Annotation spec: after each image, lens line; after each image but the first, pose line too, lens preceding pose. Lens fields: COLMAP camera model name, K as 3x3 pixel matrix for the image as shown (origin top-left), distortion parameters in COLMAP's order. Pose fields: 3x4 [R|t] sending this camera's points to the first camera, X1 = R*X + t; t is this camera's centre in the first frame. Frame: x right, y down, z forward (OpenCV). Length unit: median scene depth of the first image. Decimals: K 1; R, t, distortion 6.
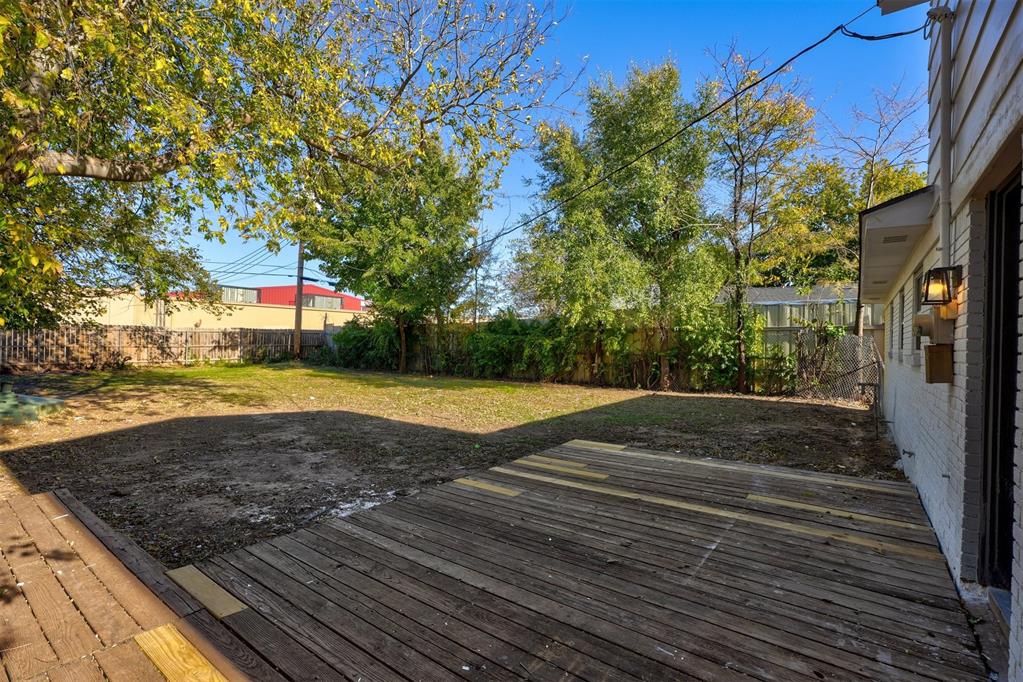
lens RADIAL K [[467.4, 0, 513.0], [0, 467.4, 338.7], [0, 0, 1]] dist [-0.002721, 0.000314]
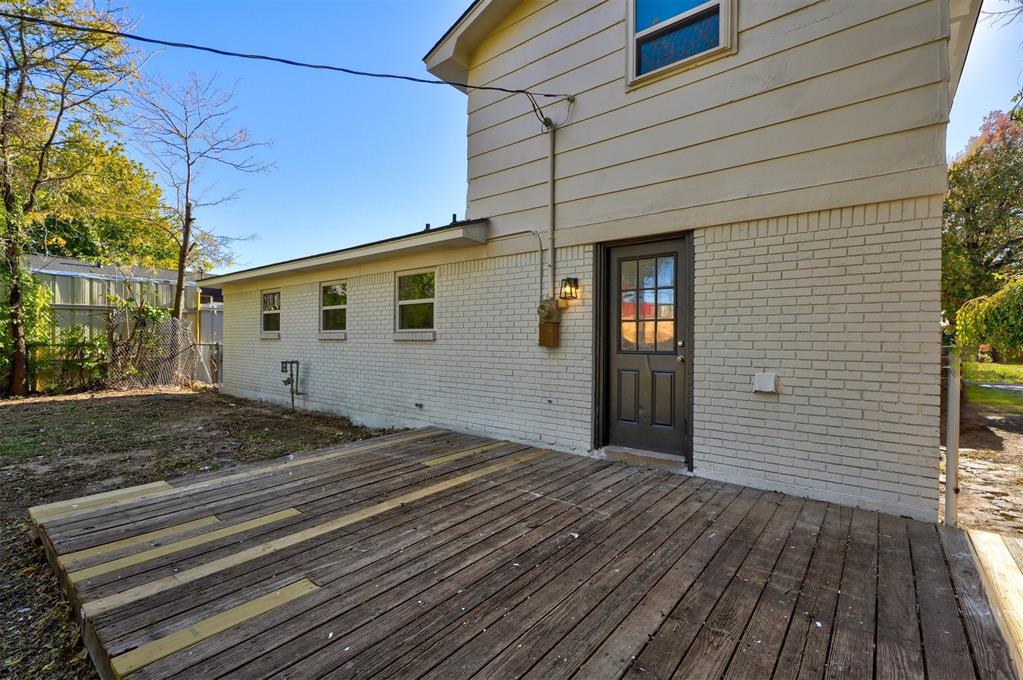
lens RADIAL K [[458.4, 0, 509.5], [0, 458.4, 342.2], [0, 0, 1]] dist [-0.002410, 0.000221]
pose [[0.045073, -0.018408, 0.998814, -0.505506], [-0.015774, 0.999692, 0.019136, 0.034591], [-0.998859, -0.016618, 0.044769, 0.738593]]
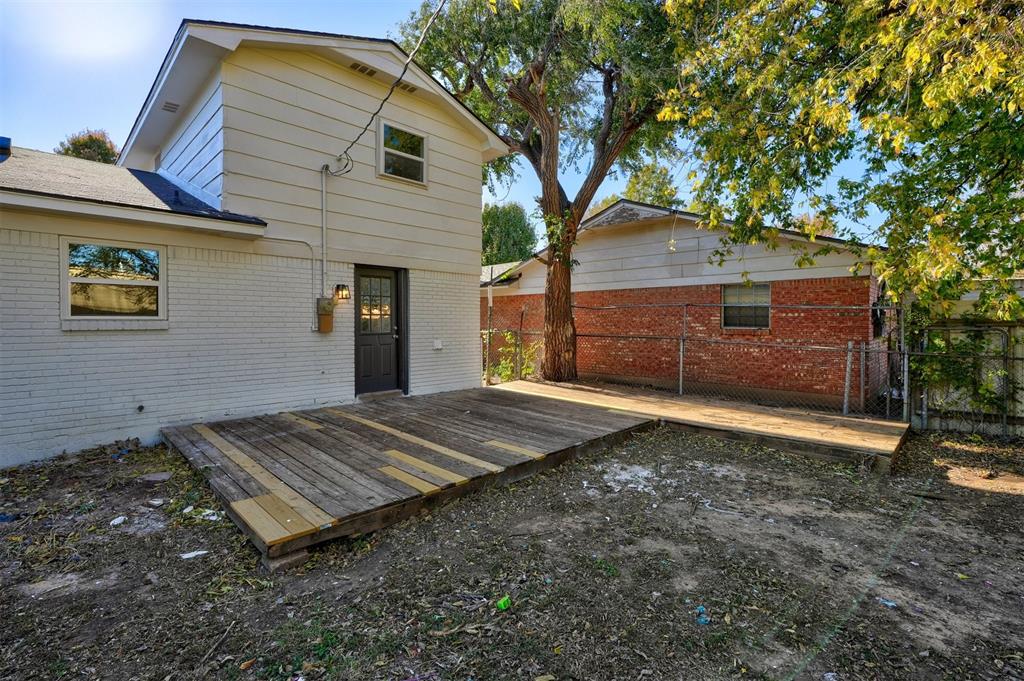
lens RADIAL K [[457.3, 0, 508.9], [0, 457.3, 333.6], [0, 0, 1]] dist [-0.004380, 0.000194]
pose [[-0.989560, -0.020673, 0.142628, -0.201304], [-0.018232, 0.999665, 0.018397, 0.030752], [-0.142960, 0.015604, -0.989605, 2.139488]]
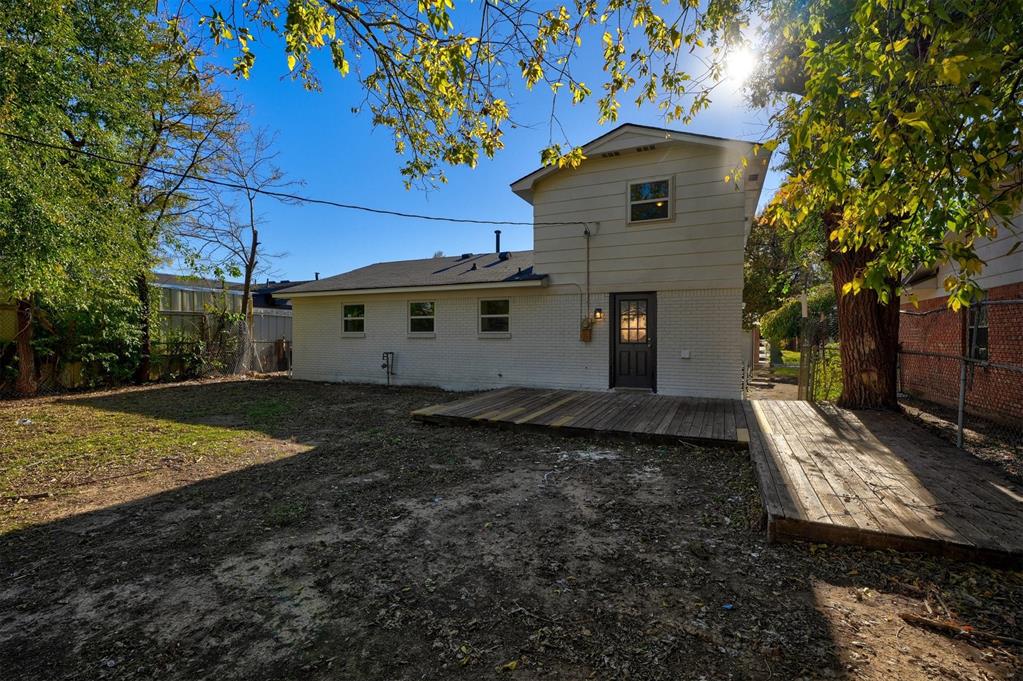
lens RADIAL K [[454.4, 0, 511.5], [0, 454.4, 340.5], [0, 0, 1]] dist [-0.003001, -0.000109]
pose [[-0.203288, -0.024393, 0.978815, -1.568612], [-0.013963, 0.999660, 0.022012, 0.016685], [-0.979019, -0.009192, -0.203559, 1.544517]]
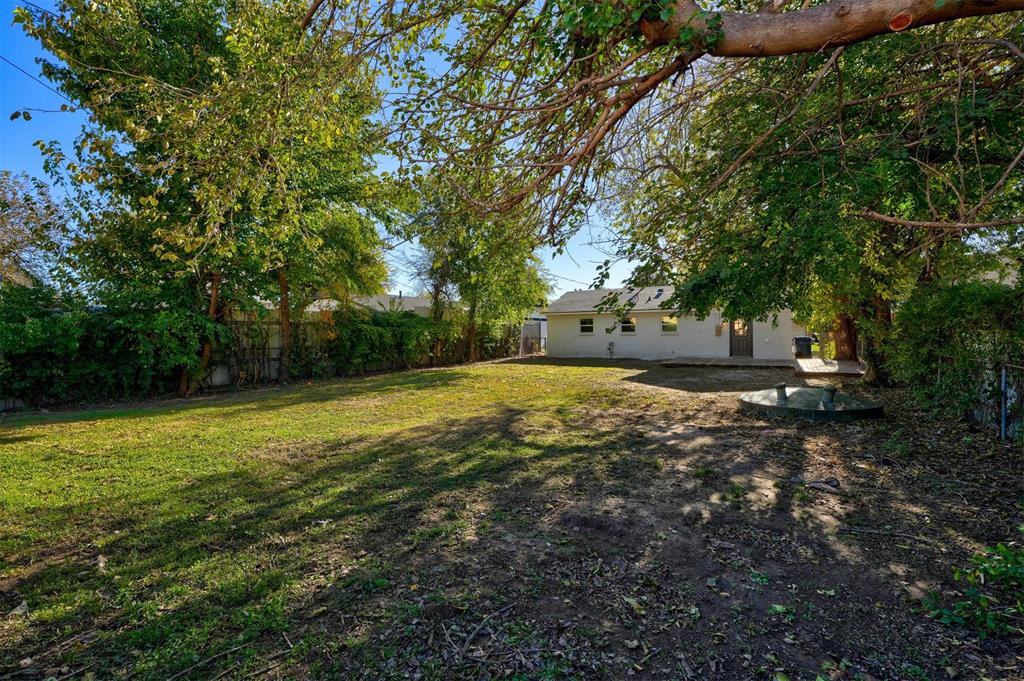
lens RADIAL K [[457.3, 0, 508.9], [0, 457.3, 333.6], [0, 0, 1]] dist [-0.004380, 0.000194]
pose [[-0.108661, -0.014571, 0.993972, -4.234399], [0.001830, 0.999888, 0.014857, -0.035353], [-0.994077, 0.003434, -0.108622, 3.604605]]
